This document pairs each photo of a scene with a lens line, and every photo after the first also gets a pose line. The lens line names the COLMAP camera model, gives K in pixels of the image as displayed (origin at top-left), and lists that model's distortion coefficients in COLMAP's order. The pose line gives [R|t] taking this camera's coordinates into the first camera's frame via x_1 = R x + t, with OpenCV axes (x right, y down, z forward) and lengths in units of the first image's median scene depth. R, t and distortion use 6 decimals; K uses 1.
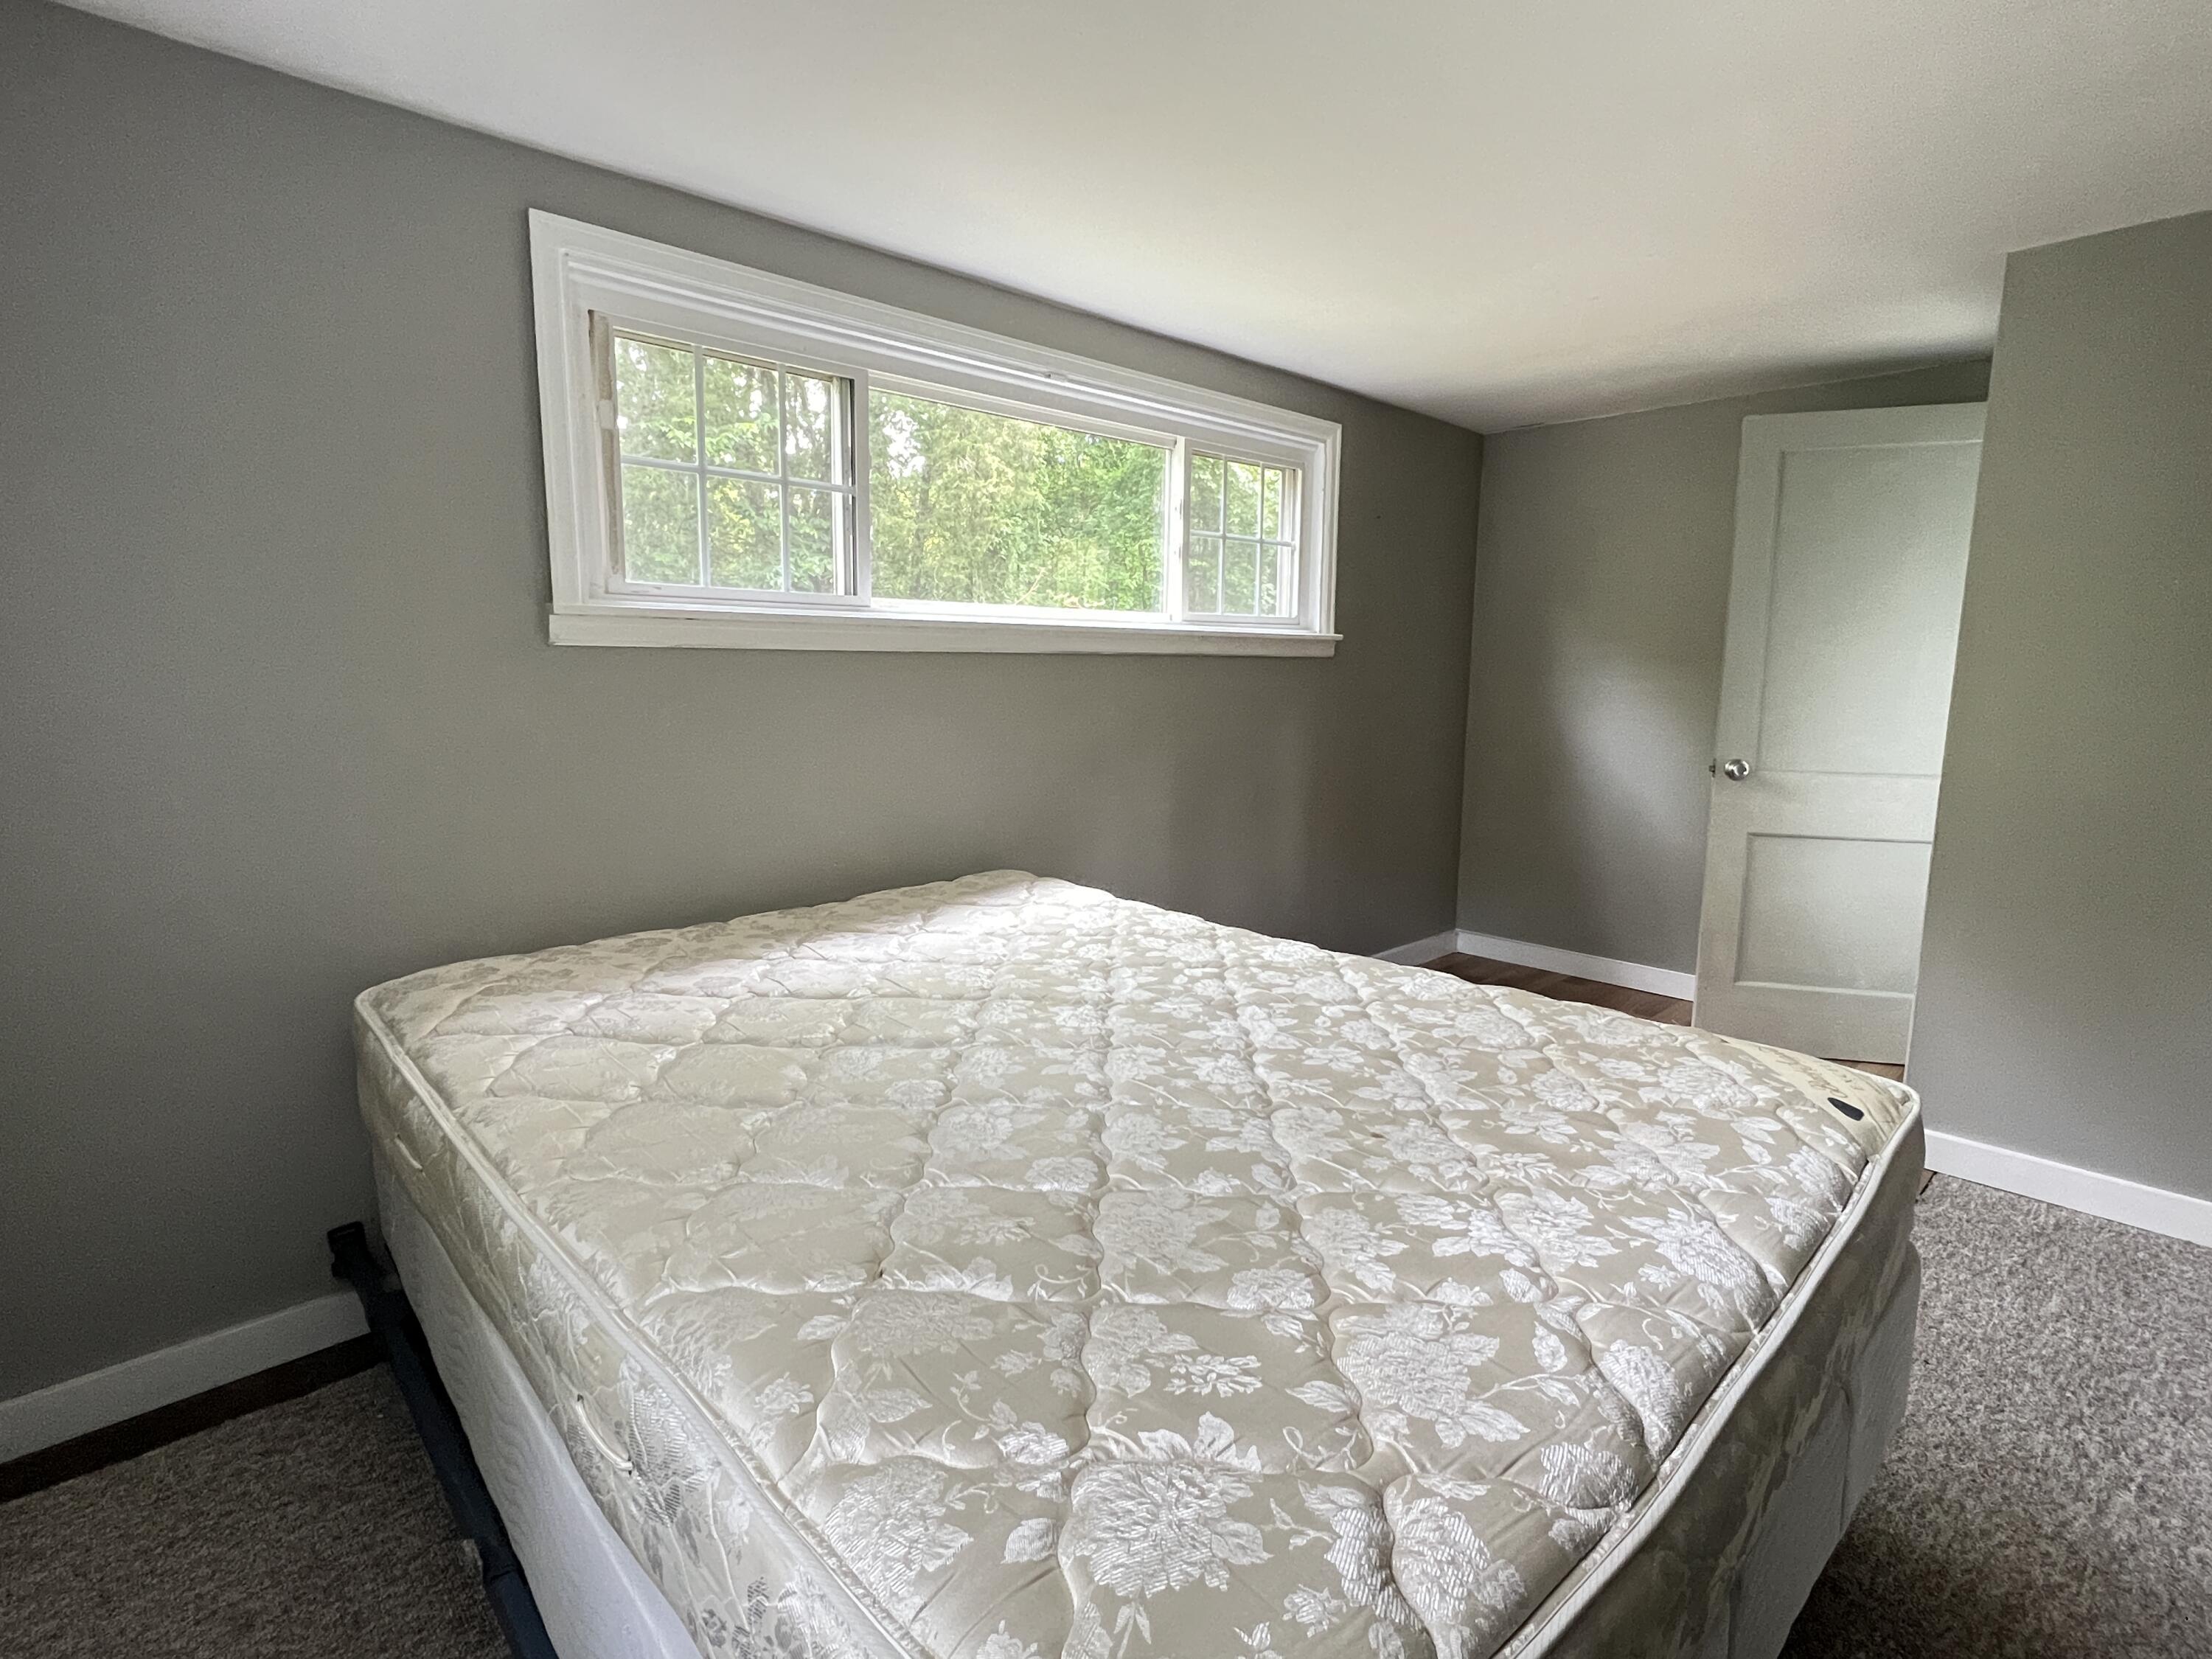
lens RADIAL K [[1085.2, 0, 1104.3], [0, 1085.2, 823.6], [0, 0, 1]] dist [-0.004416, 0.001708]
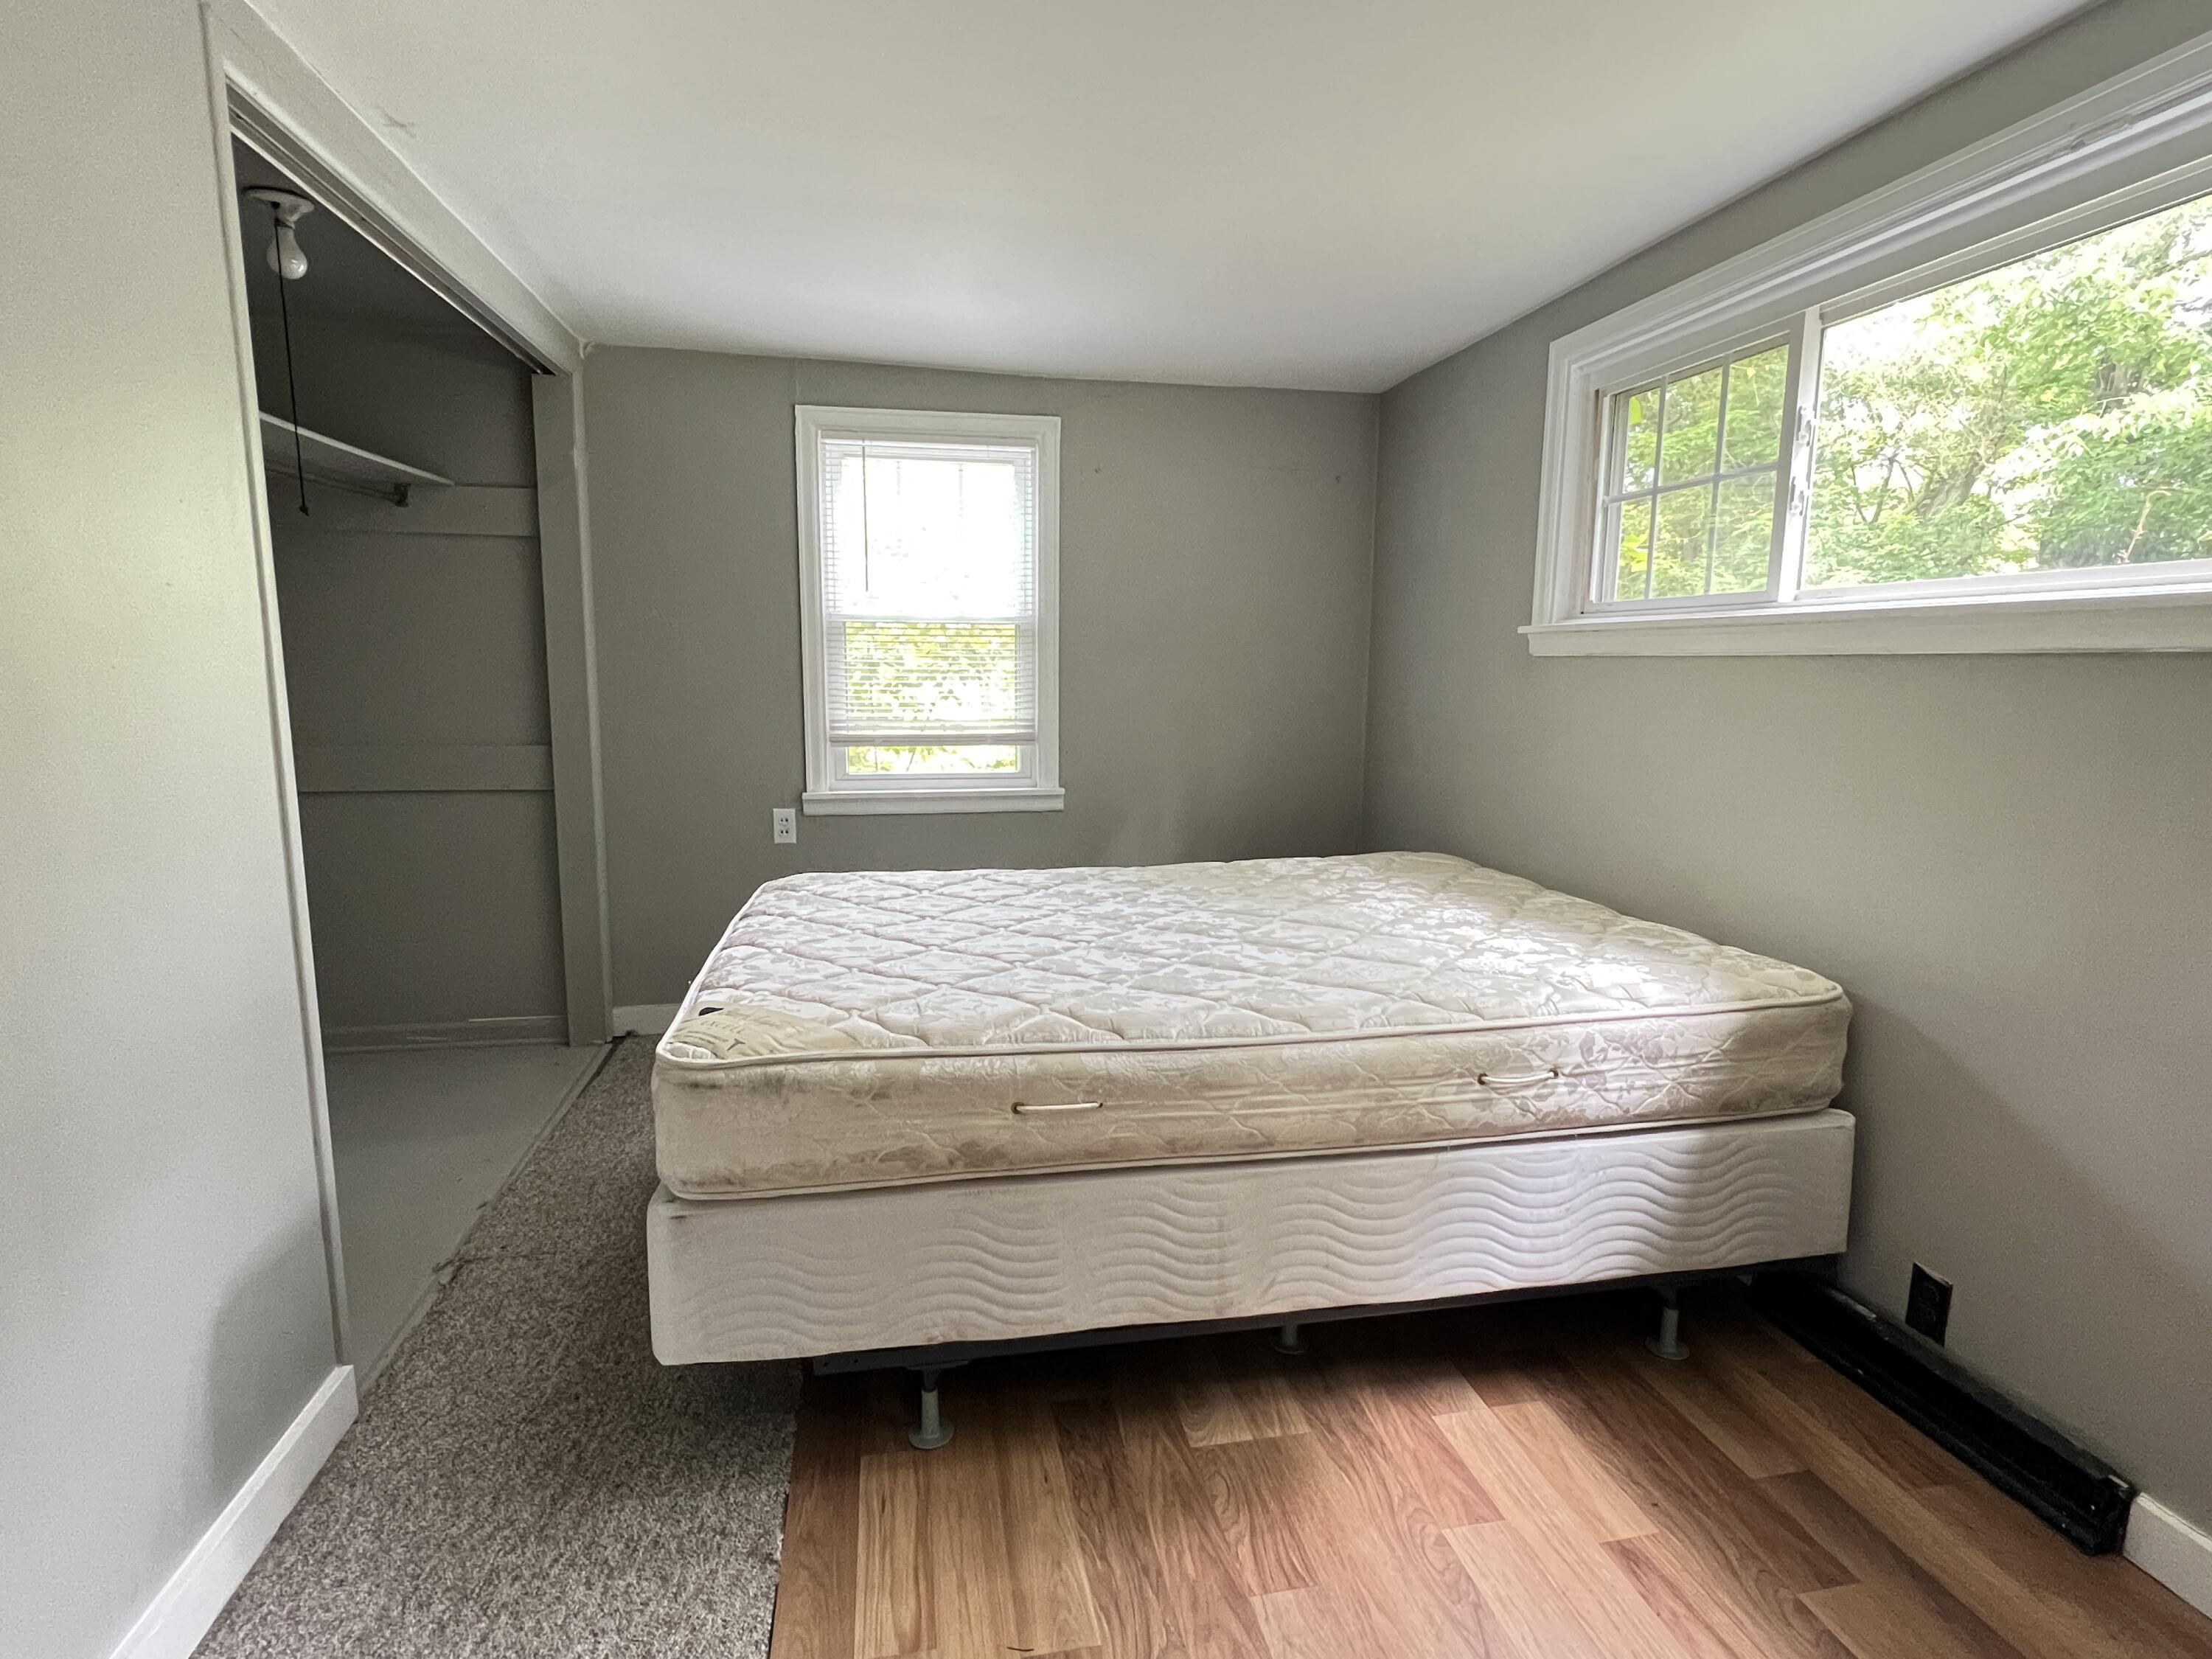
lens RADIAL K [[1085.2, 0, 1102.6], [0, 1085.2, 823.4], [0, 0, 1]] dist [-0.004416, 0.001708]
pose [[-0.528152, 0.120250, -0.840592, 0.777477], [-0.138086, 0.964583, 0.224748, -0.164530], [0.837847, 0.234775, -0.492841, 1.061909]]
